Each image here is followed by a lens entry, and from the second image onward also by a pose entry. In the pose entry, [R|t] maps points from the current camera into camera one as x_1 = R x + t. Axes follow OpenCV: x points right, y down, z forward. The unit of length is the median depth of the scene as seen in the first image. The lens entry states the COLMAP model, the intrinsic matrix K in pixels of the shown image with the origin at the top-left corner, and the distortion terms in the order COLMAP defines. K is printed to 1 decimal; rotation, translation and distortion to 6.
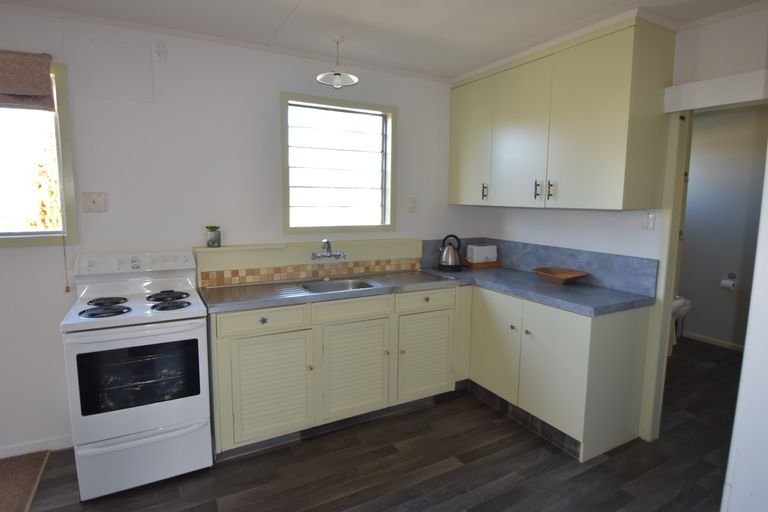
lens RADIAL K [[429.6, 0, 385.0], [0, 429.6, 252.5], [0, 0, 1]] dist [-0.004997, -0.000068]
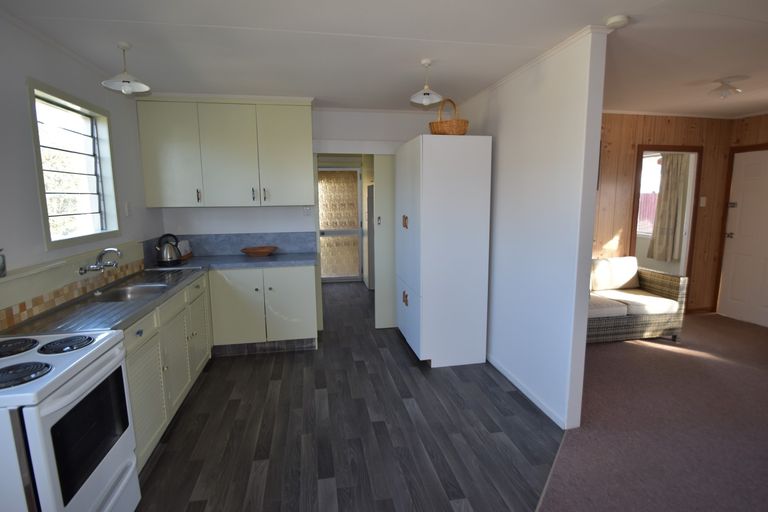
lens RADIAL K [[384.2, 0, 383.1], [0, 384.2, 255.6], [0, 0, 1]] dist [-0.001459, -0.000270]
pose [[0.319228, -0.157291, 0.934534, -0.721268], [0.134744, 0.983645, 0.119530, -0.034368], [-0.938050, 0.087766, 0.335201, 0.148781]]
